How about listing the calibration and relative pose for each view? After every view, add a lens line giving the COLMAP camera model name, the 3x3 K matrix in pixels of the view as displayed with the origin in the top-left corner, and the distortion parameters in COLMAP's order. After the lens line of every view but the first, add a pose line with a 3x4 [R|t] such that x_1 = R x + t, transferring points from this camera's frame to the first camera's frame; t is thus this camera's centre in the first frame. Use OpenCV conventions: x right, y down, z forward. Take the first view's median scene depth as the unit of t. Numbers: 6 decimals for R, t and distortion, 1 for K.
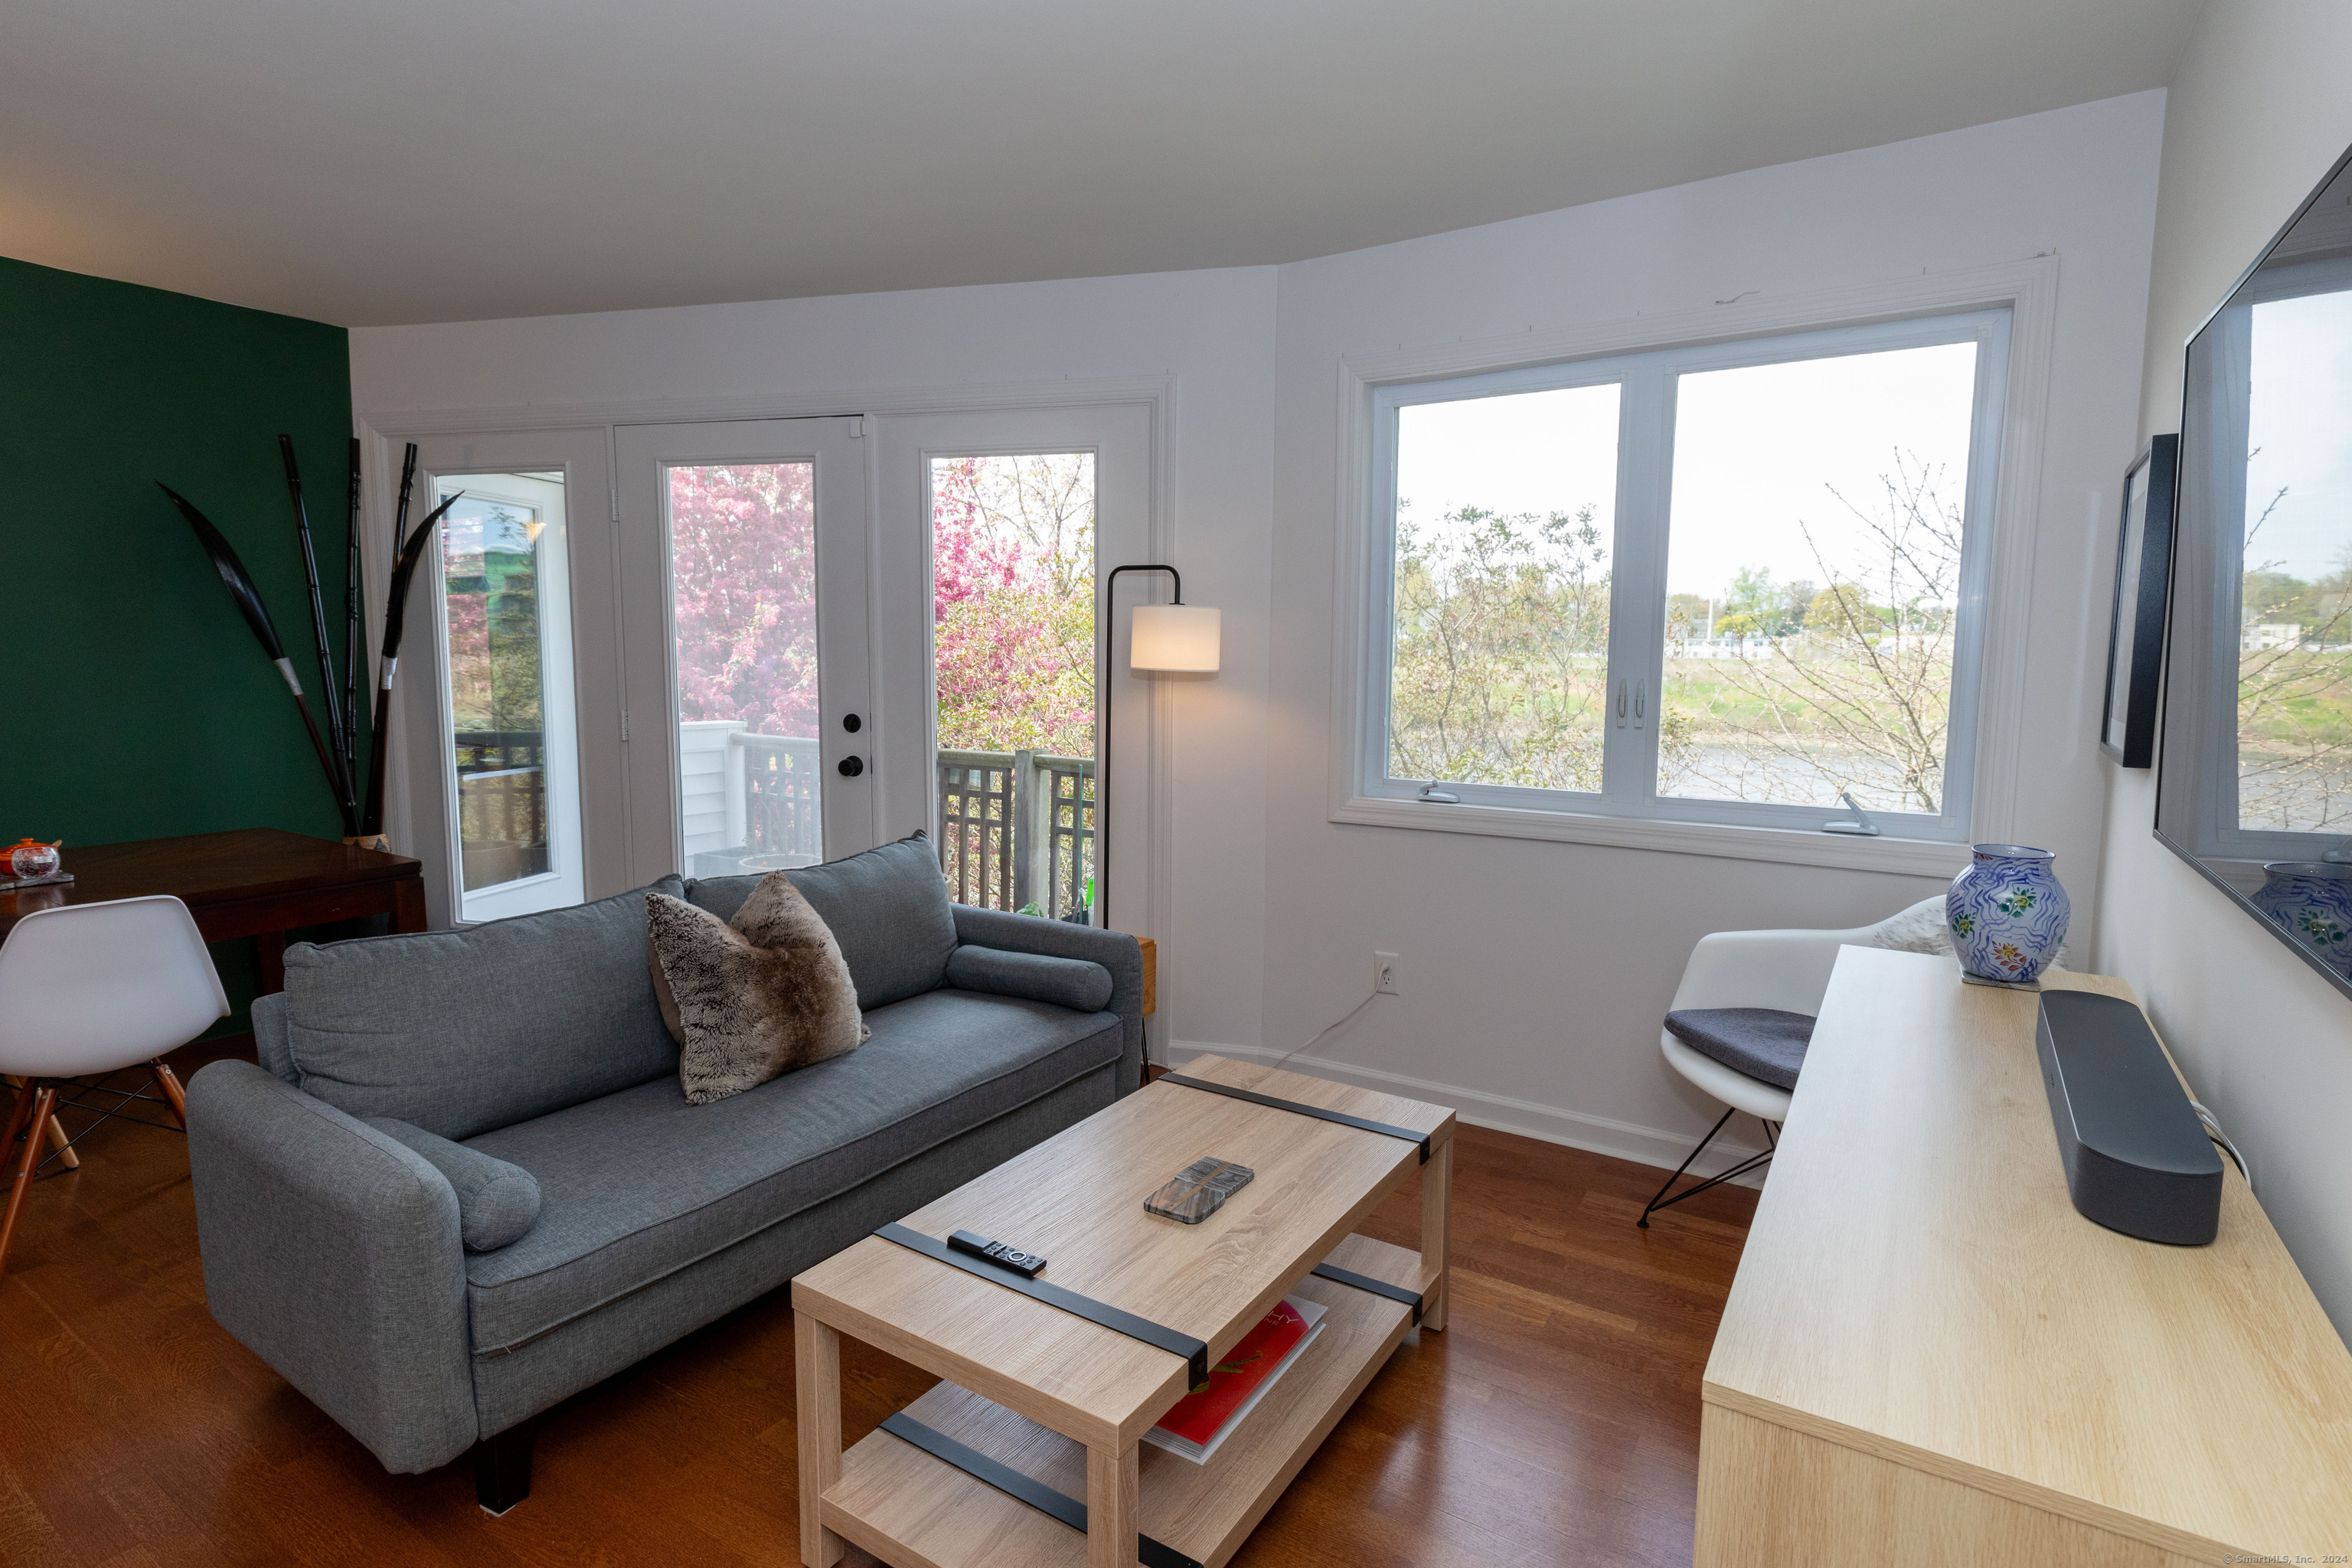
lens RADIAL K [[1183.7, 0, 1131.8], [0, 1183.7, 778.6], [0, 0, 1]] dist [0.002693, 0.000508]
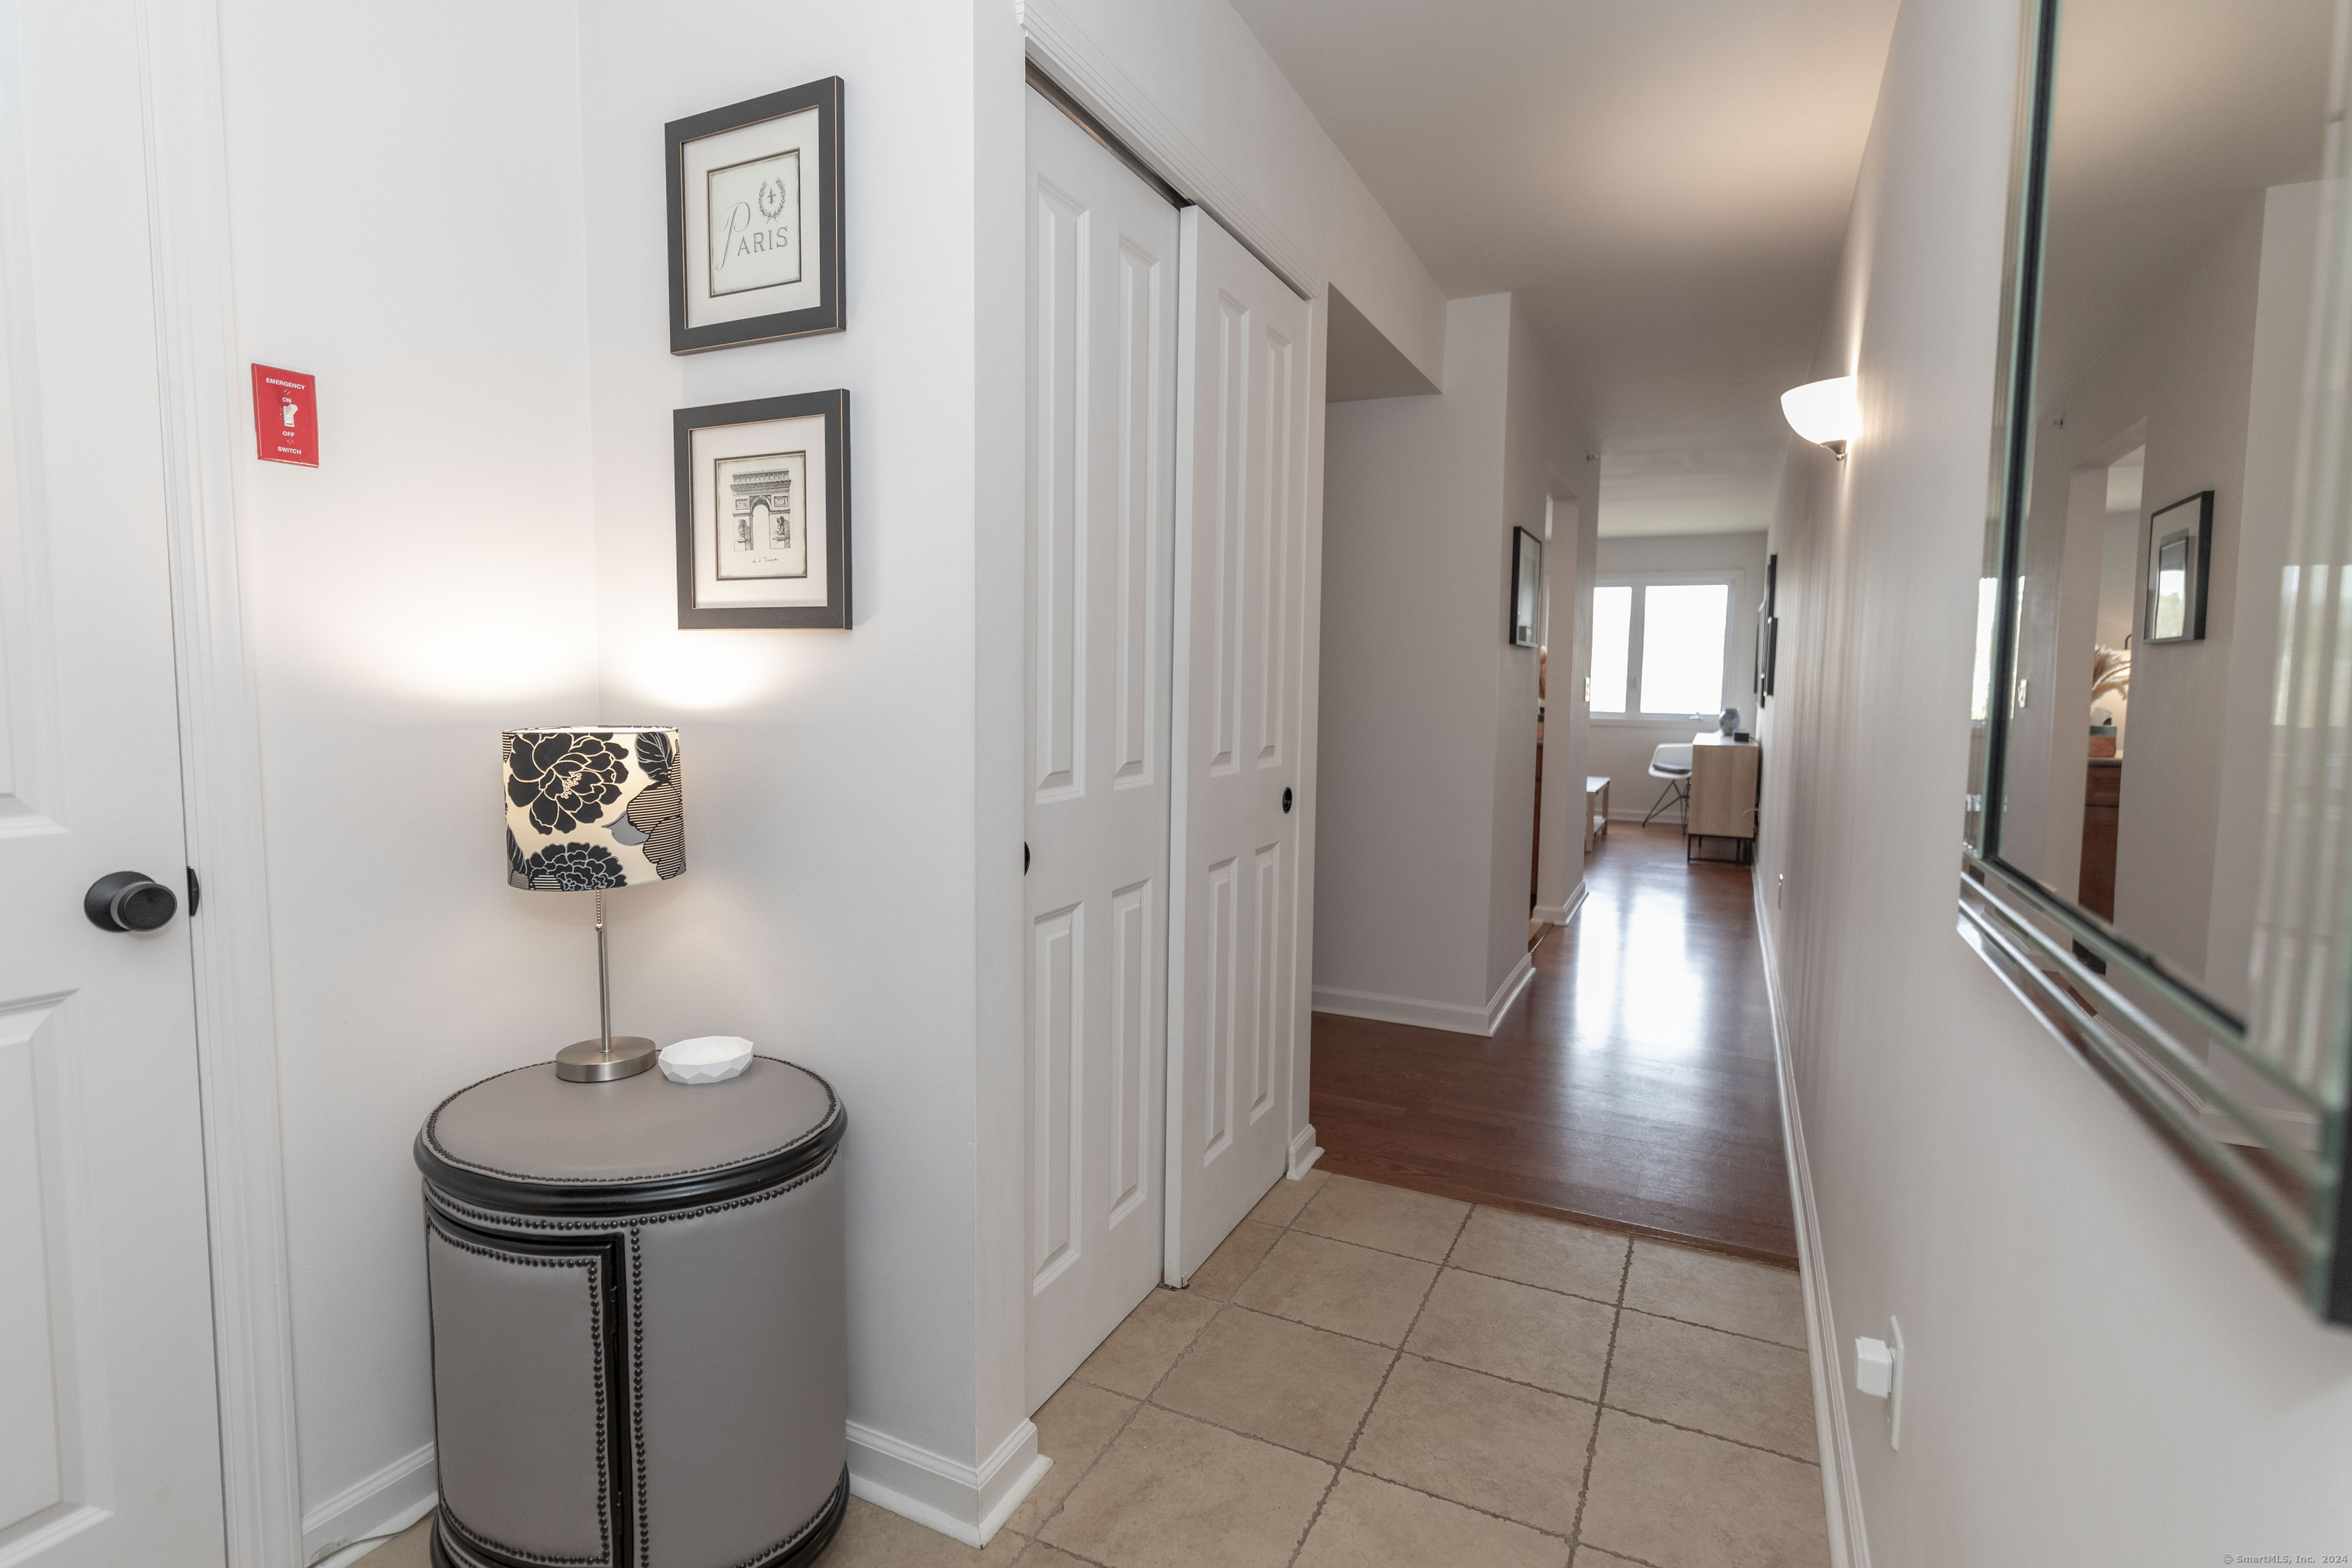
lens RADIAL K [[1161.2, 0, 1176.0], [0, 1161.2, 784.0], [0, 0, 1]] dist [0.001044, -0.000179]
pose [[0.988868, -0.010535, 0.148423, -1.277670], [0.011784, 0.999902, -0.007543, 0.219987], [-0.148329, 0.009208, 0.988895, -1.947481]]
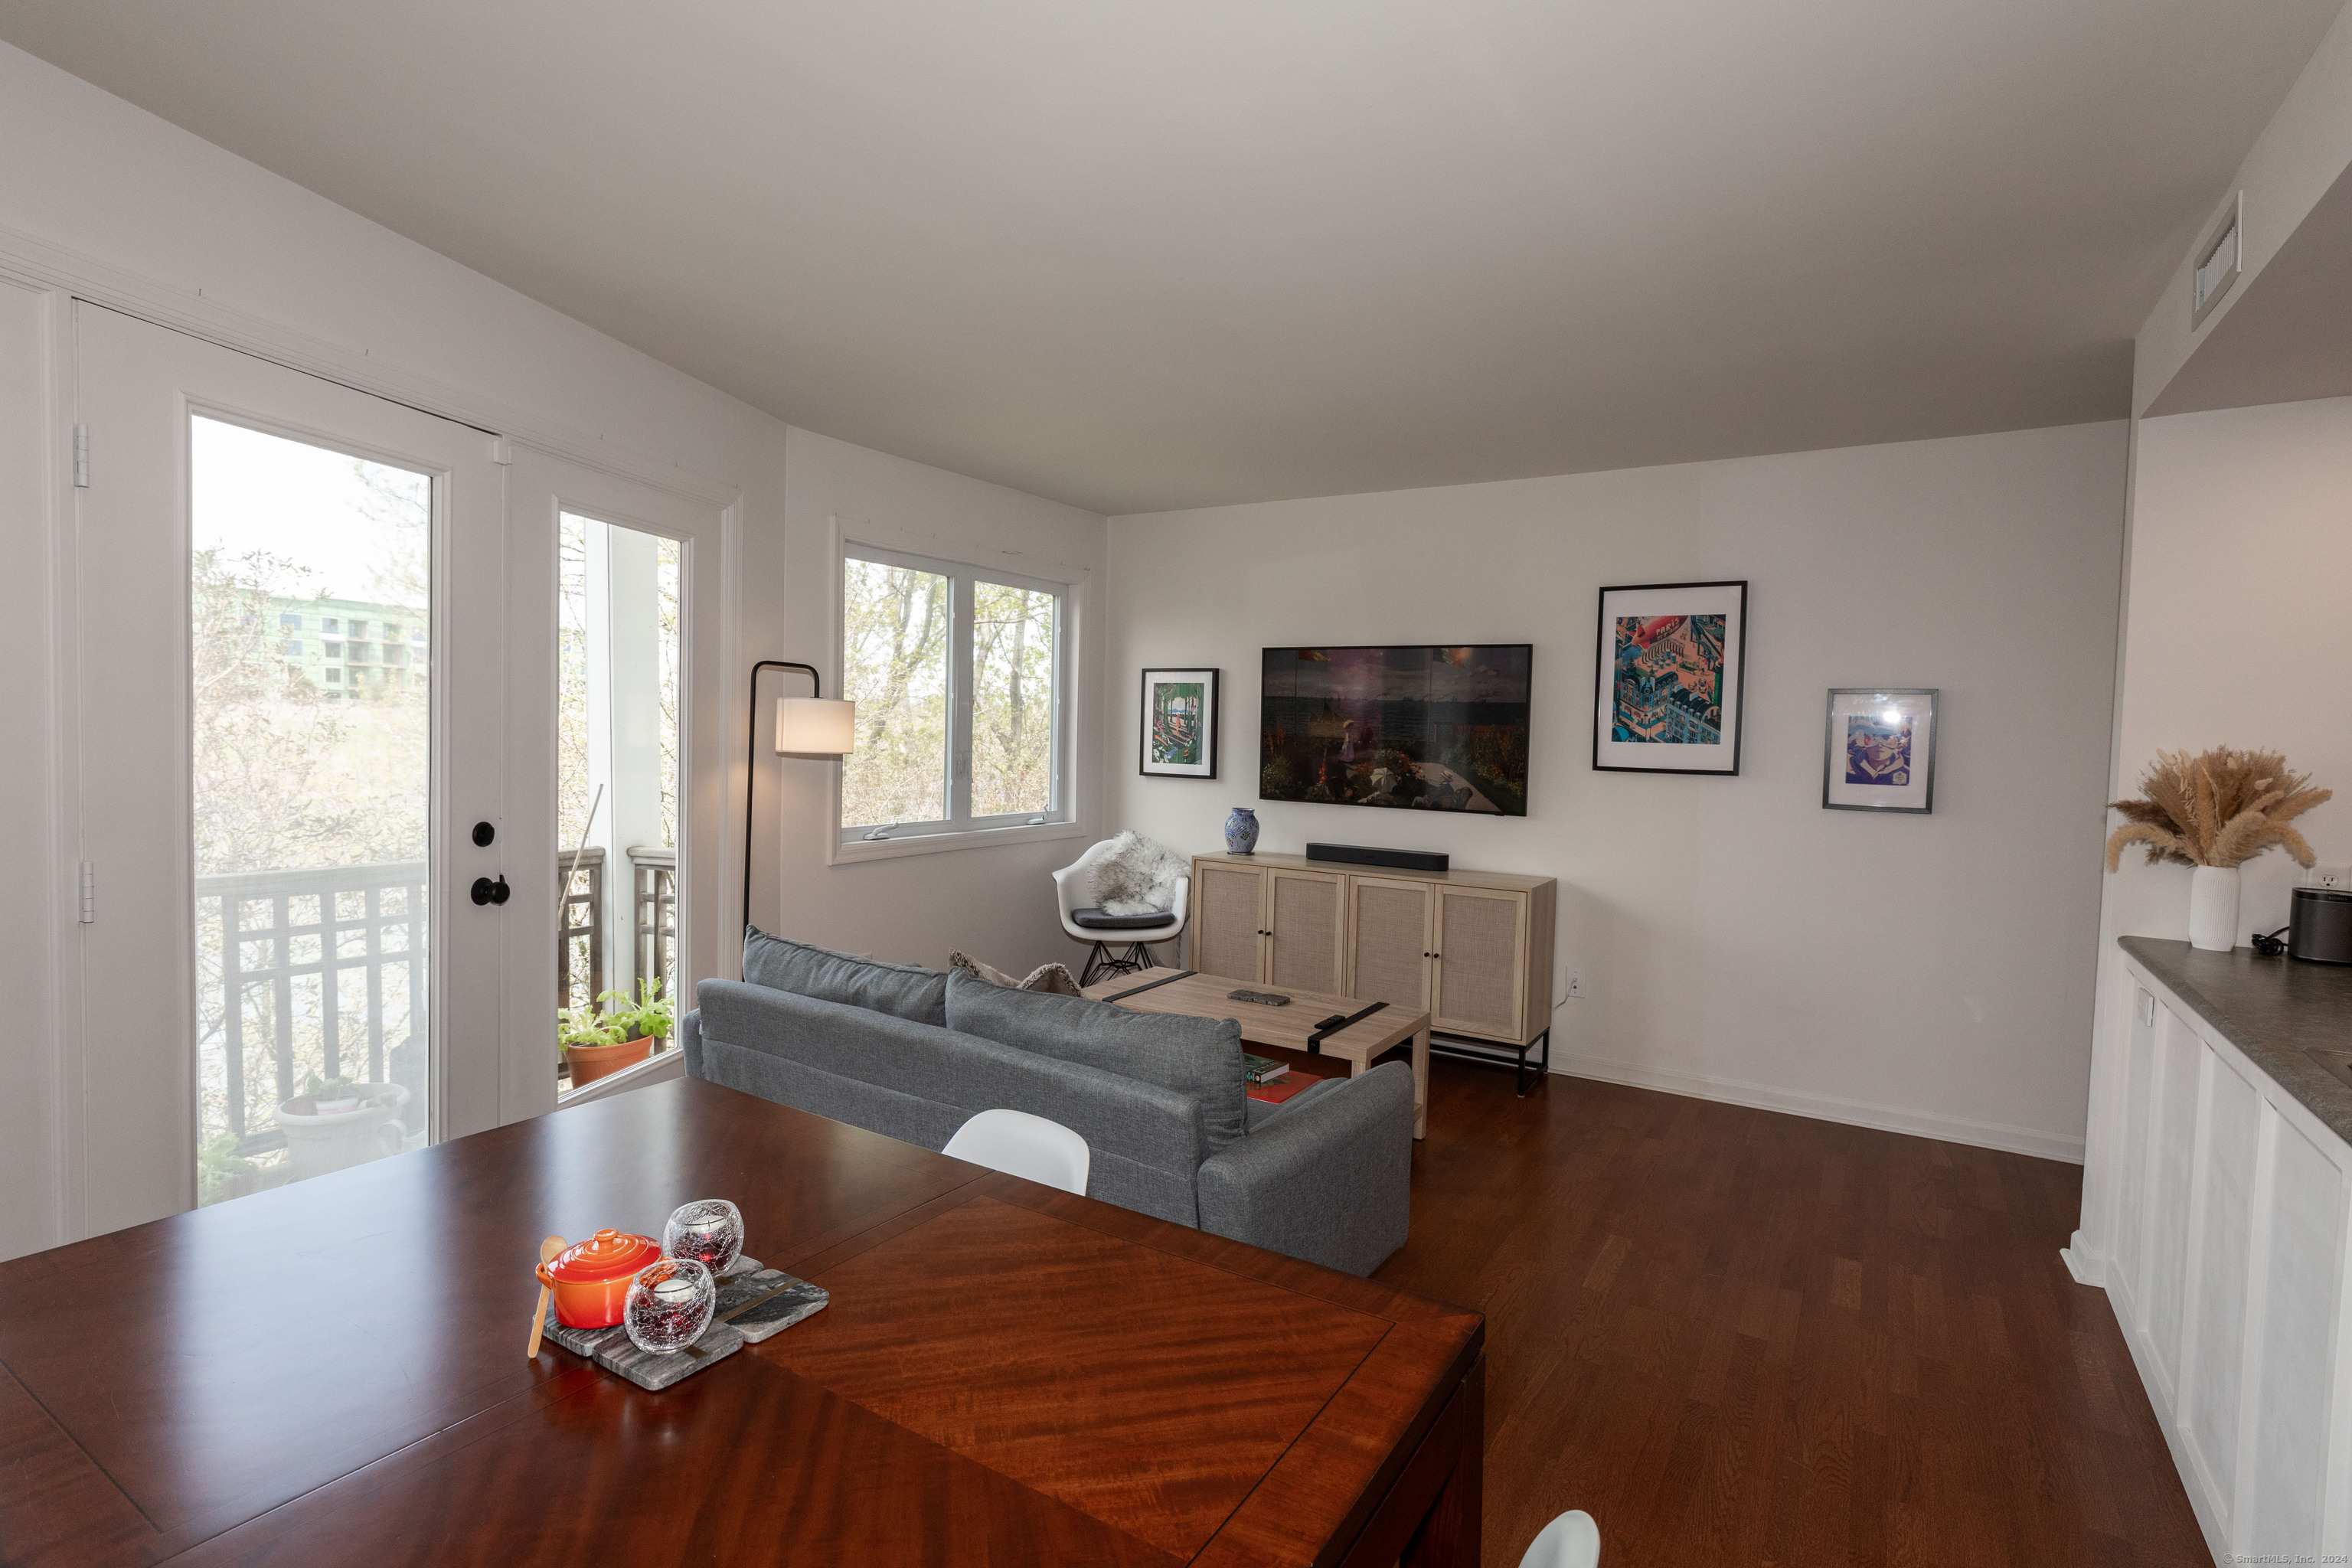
lens RADIAL K [[1131.3, 0, 1186.6], [0, 1131.3, 773.3], [0, 0, 1]] dist [-0.000753, -0.000558]
pose [[-0.041576, -0.046918, 0.998033, -1.233528], [0.082622, 0.995314, 0.050232, -0.107016], [-0.995713, 0.084548, -0.037505, 0.740513]]
